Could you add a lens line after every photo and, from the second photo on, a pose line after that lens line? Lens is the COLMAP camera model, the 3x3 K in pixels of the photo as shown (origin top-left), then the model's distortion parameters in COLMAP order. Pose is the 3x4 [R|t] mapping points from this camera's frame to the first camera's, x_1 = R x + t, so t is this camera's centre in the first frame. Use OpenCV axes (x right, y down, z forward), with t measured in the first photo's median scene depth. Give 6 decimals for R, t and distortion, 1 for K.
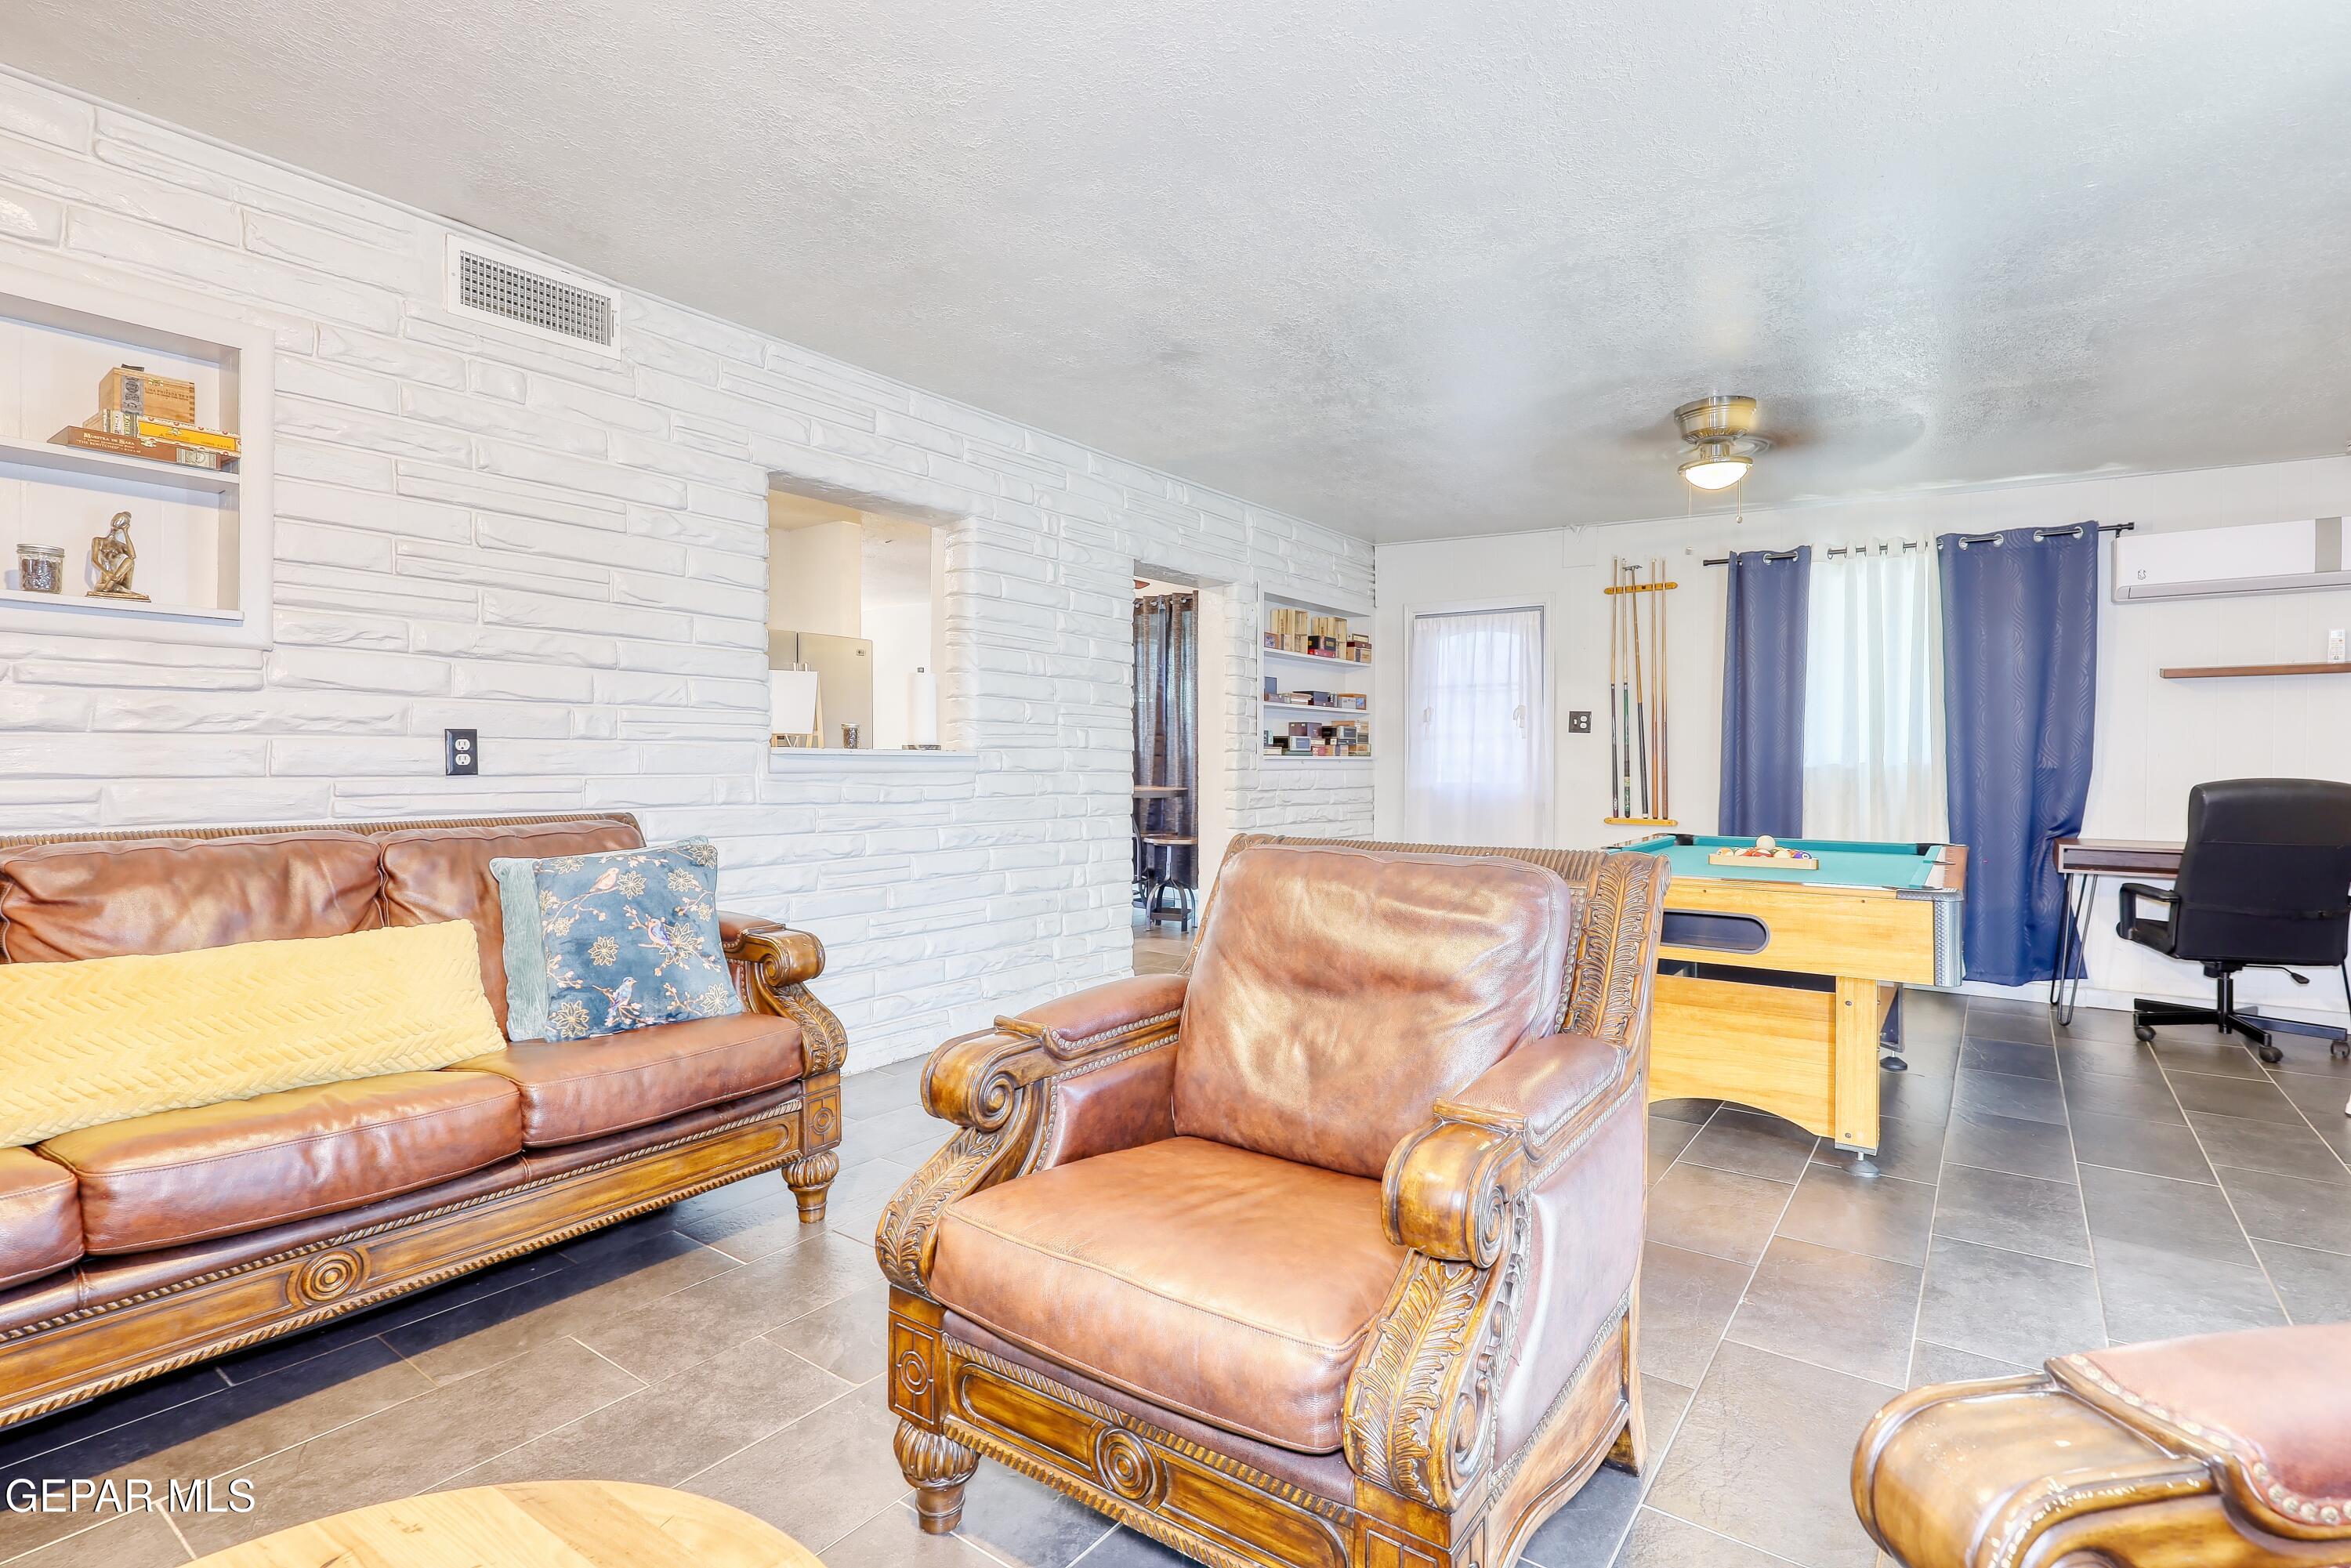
lens RADIAL K [[1113.5, 0, 1185.0], [0, 1113.5, 767.4], [0, 0, 1]] dist [-0.002219, 0.001410]
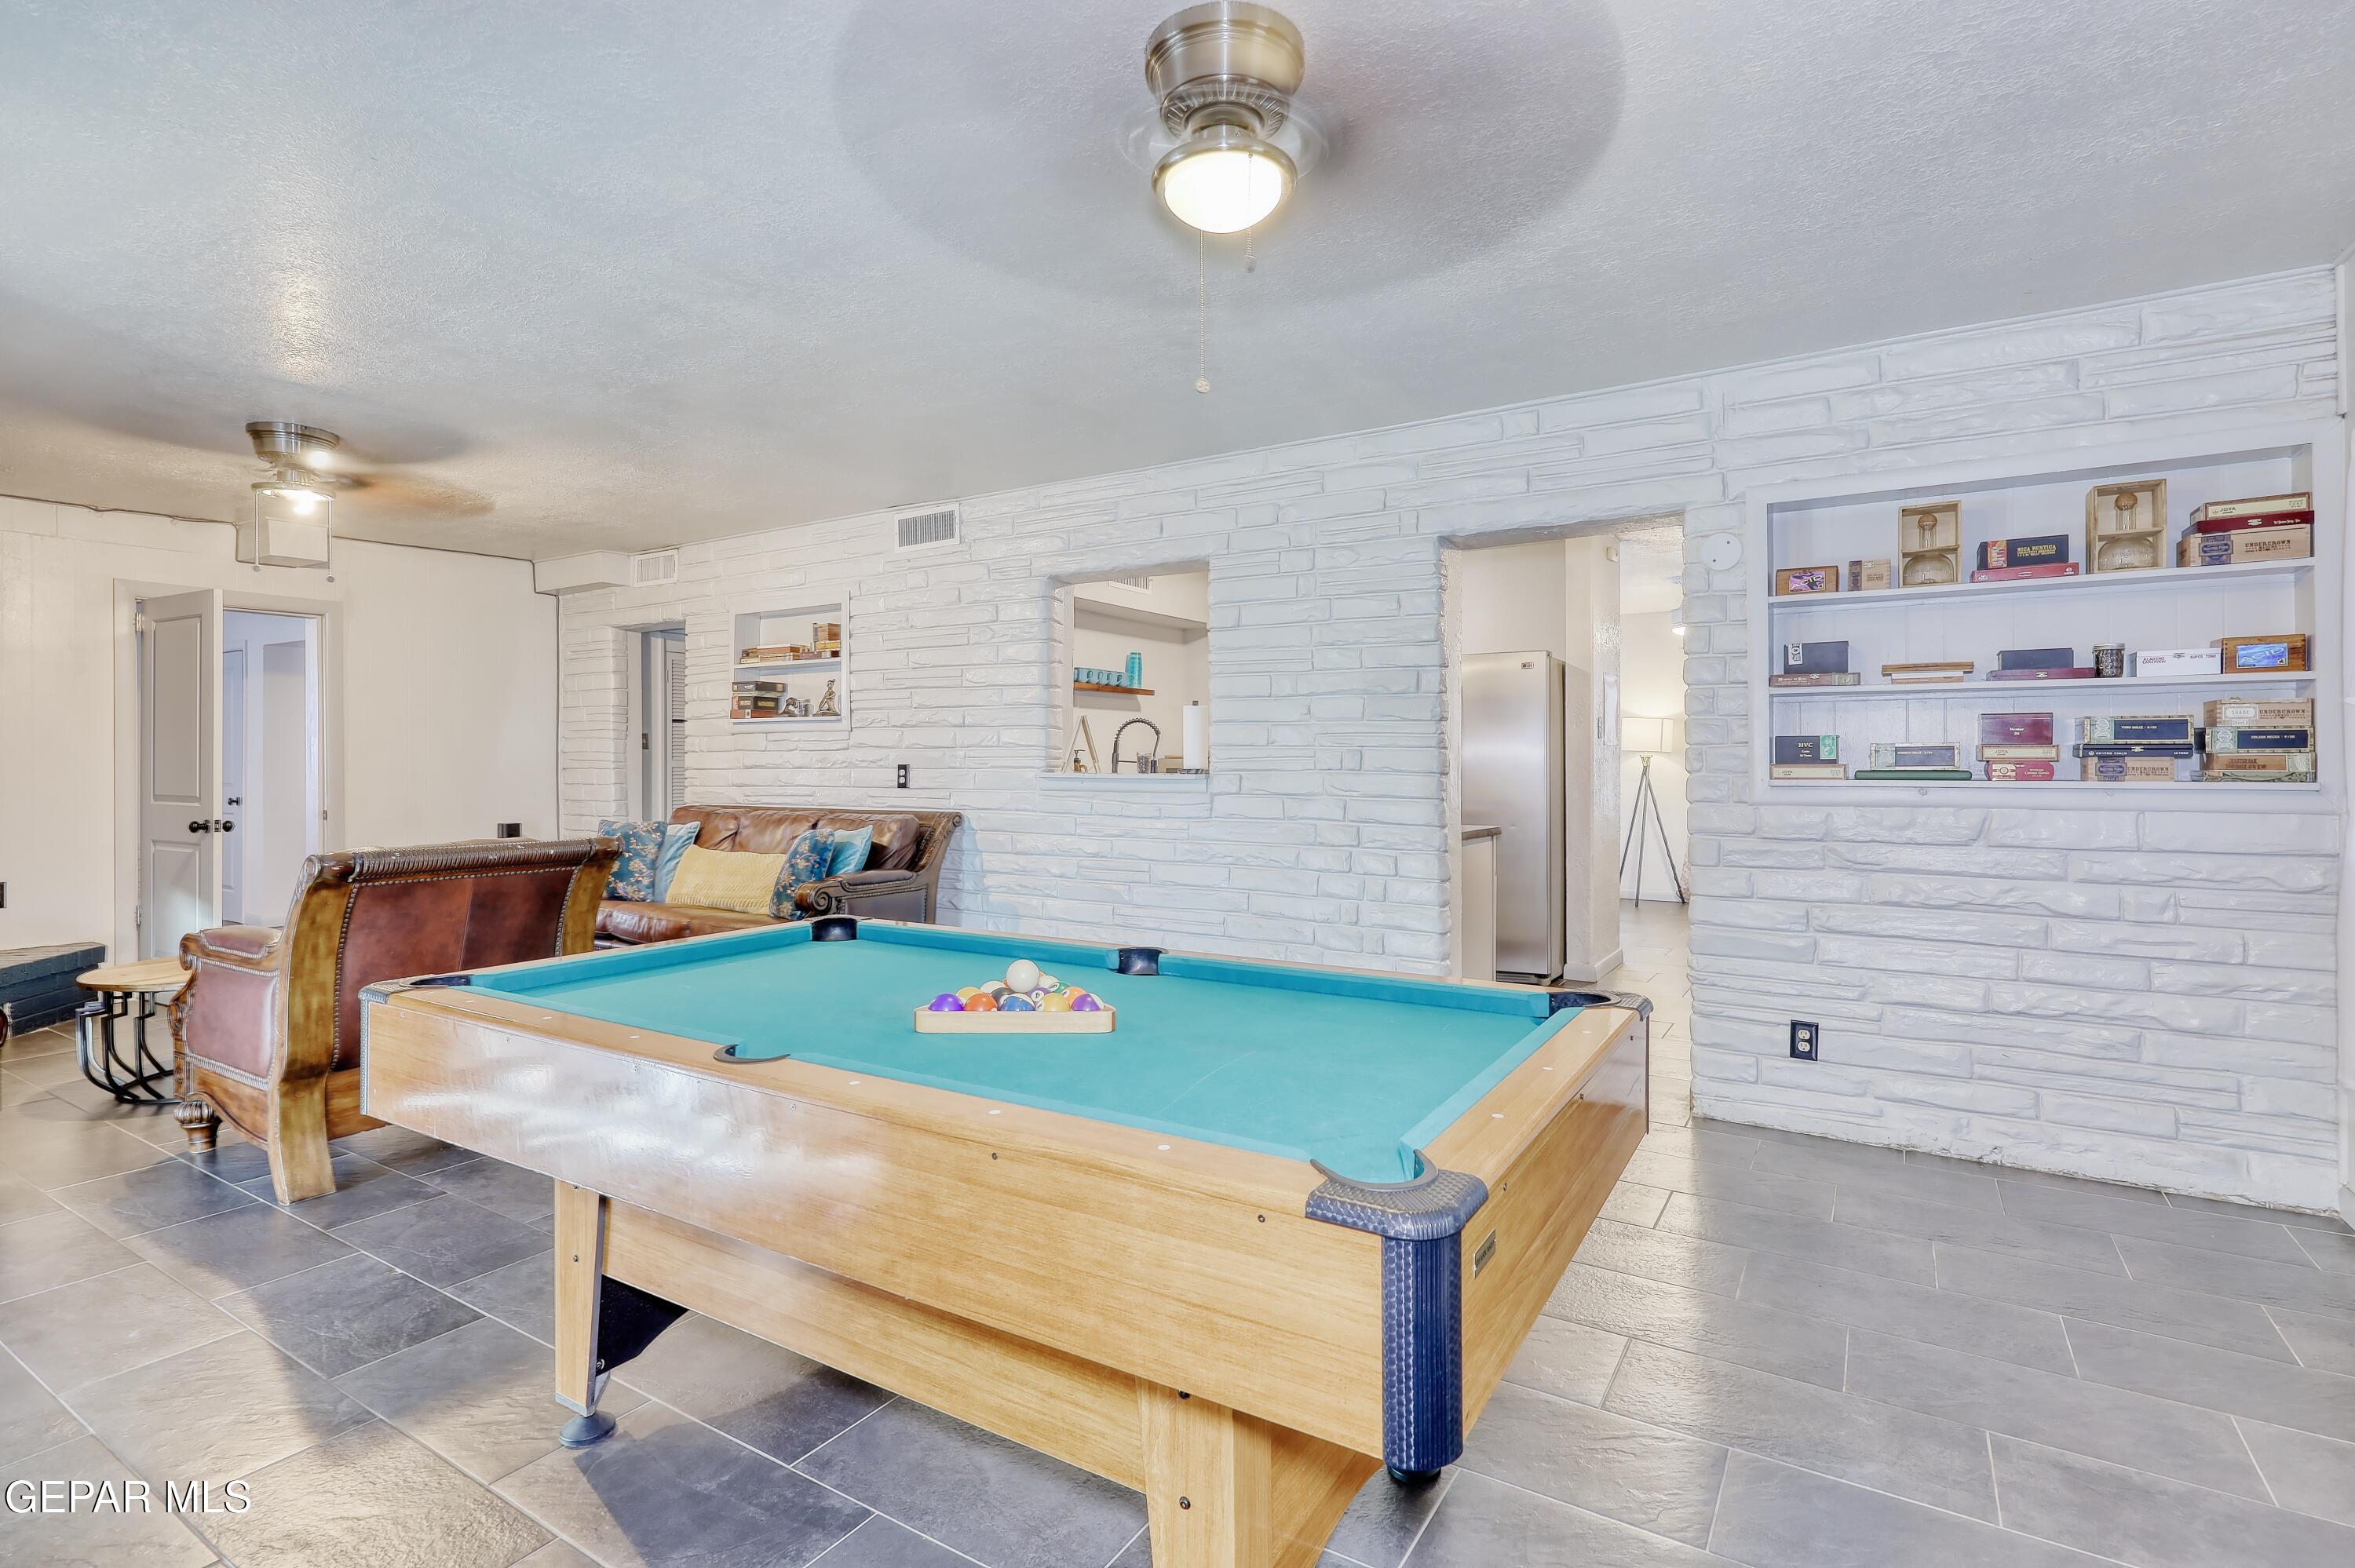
lens RADIAL K [[1115.2, 0, 1180.5], [0, 1115.2, 769.0], [0, 0, 1]] dist [-0.002219, 0.001410]
pose [[0.077323, -0.001453, -0.997005, 1.628307], [-0.007551, 0.999969, -0.002043, -0.031889], [0.996977, 0.007686, 0.077310, 1.634482]]
